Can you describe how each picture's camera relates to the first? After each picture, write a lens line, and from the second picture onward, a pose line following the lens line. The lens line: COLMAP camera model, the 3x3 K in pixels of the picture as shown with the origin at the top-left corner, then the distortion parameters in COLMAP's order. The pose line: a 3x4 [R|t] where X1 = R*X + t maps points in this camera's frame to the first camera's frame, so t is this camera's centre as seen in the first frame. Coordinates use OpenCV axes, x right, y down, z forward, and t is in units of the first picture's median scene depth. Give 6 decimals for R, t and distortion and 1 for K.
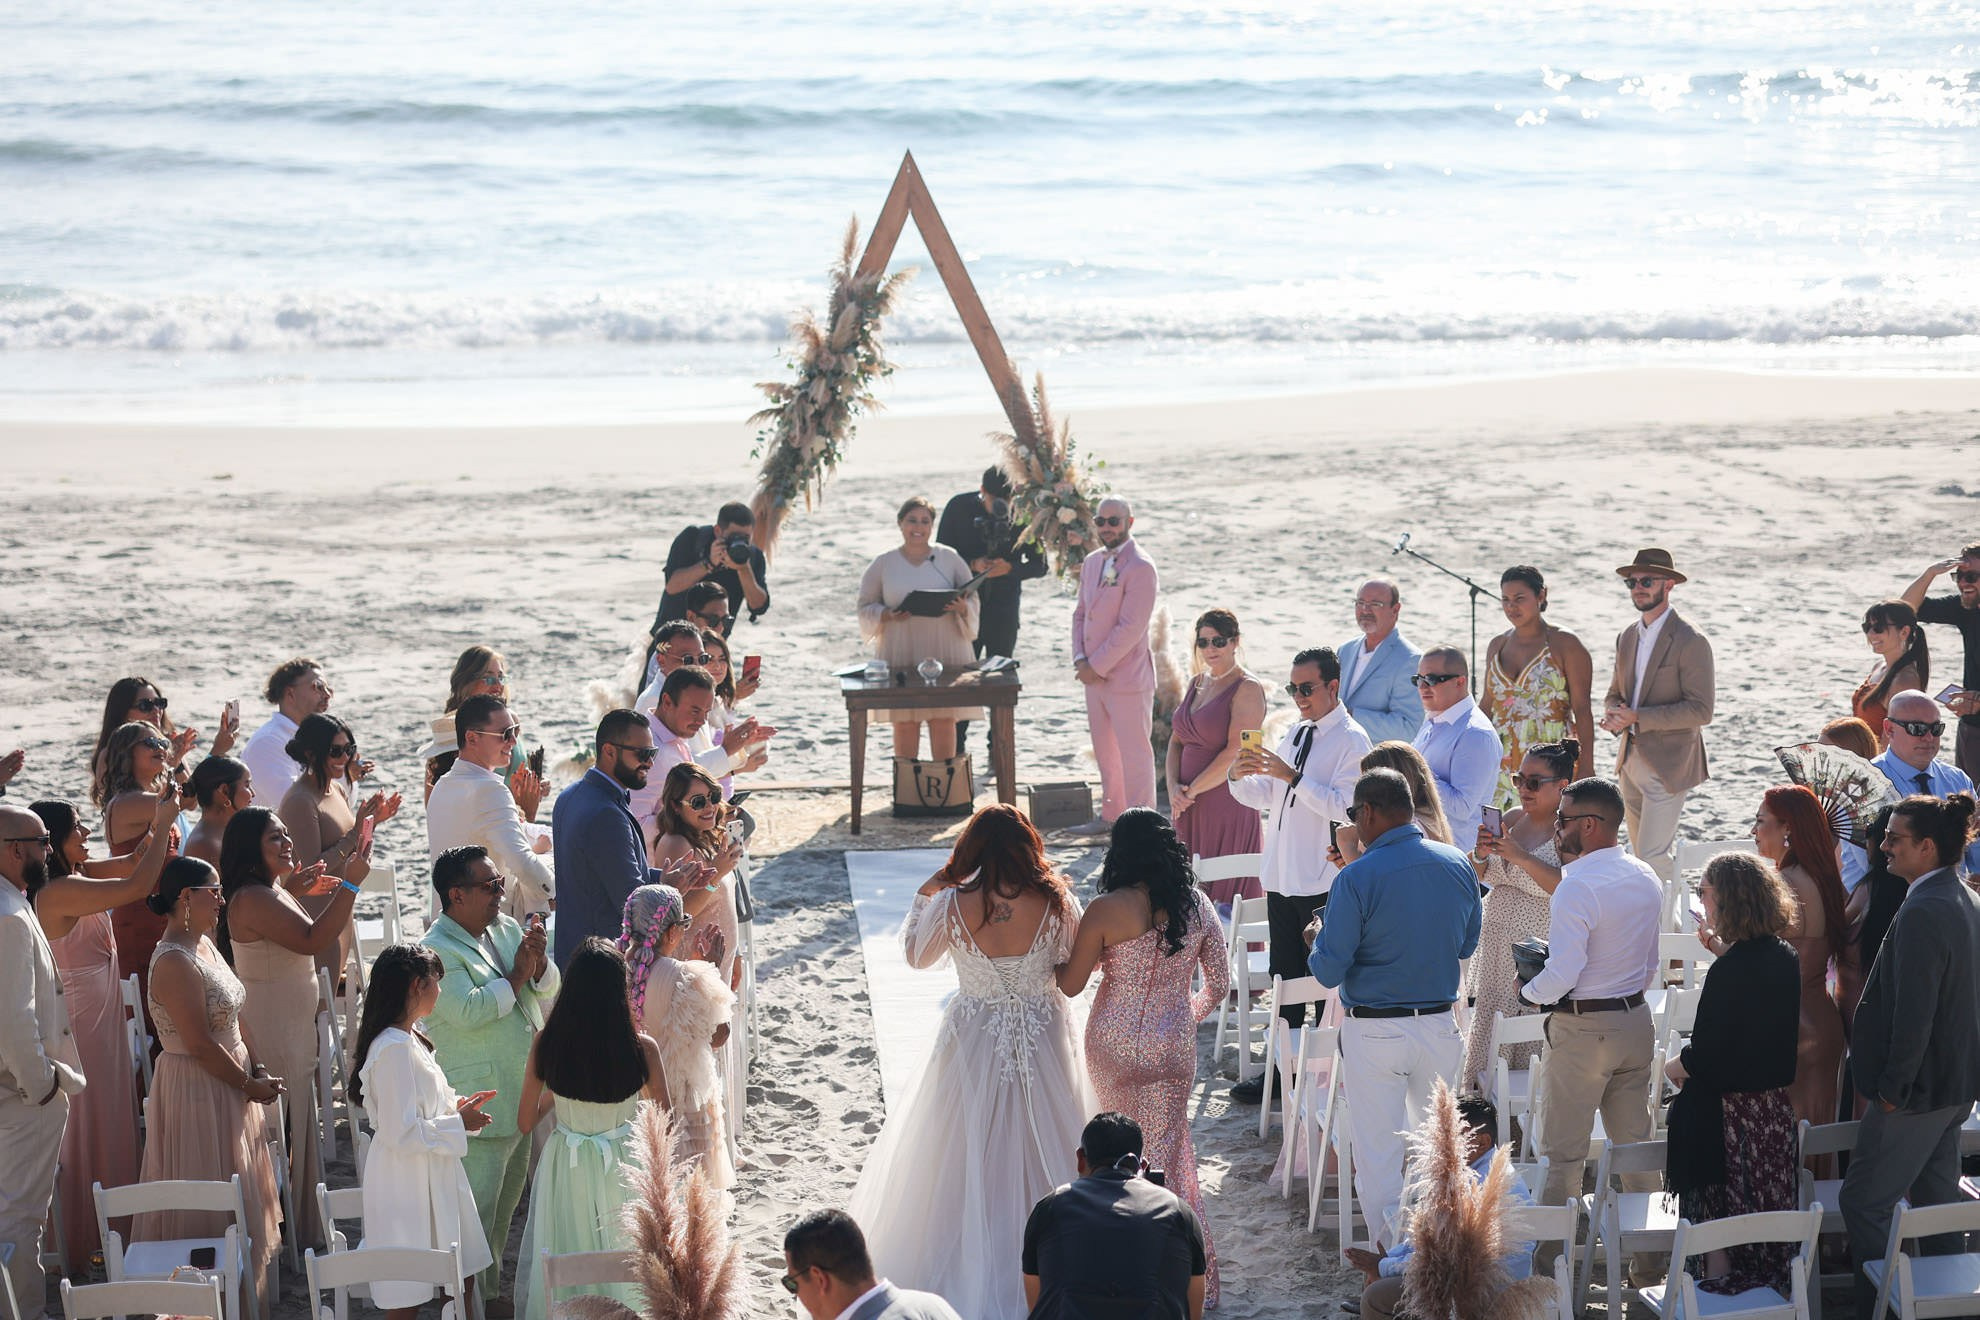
lens RADIAL K [[4620.7, 0, 990.0], [0, 4620.7, 660.0], [0, 0, 1]] dist [0.461941, -2.765110]
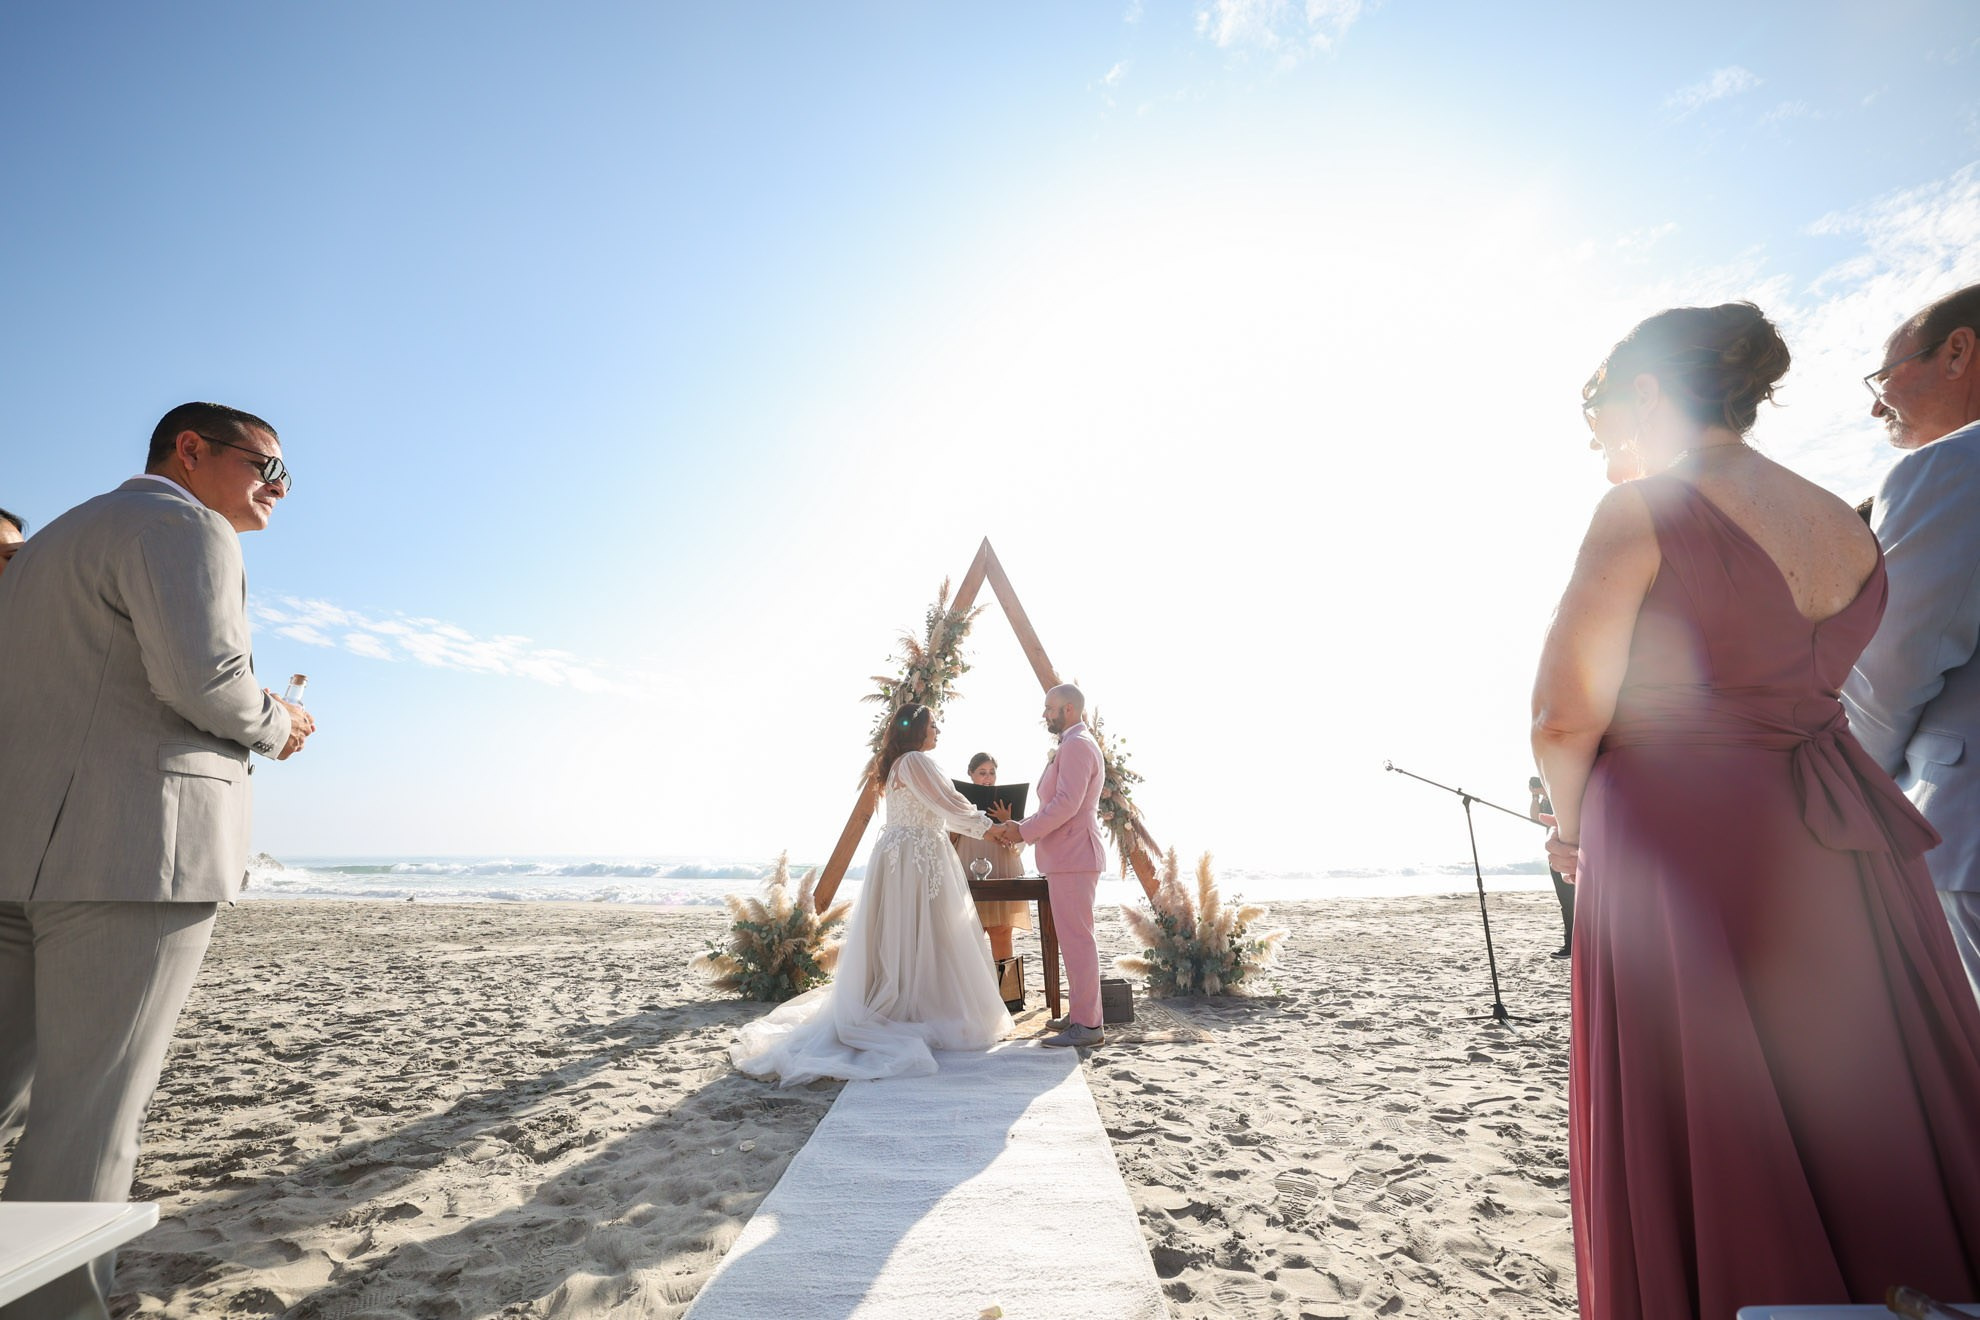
lens RADIAL K [[888.6, 0, 990.0], [0, 888.6, 660.0], [0, 0, 1]] dist [-0.001679, -0.000031]
pose [[0.995475, -0.017507, -0.093395, 0.009991], [-0.018861, 0.926920, -0.374785, 0.034899], [0.093131, 0.374850, 0.922396, 0.749823]]
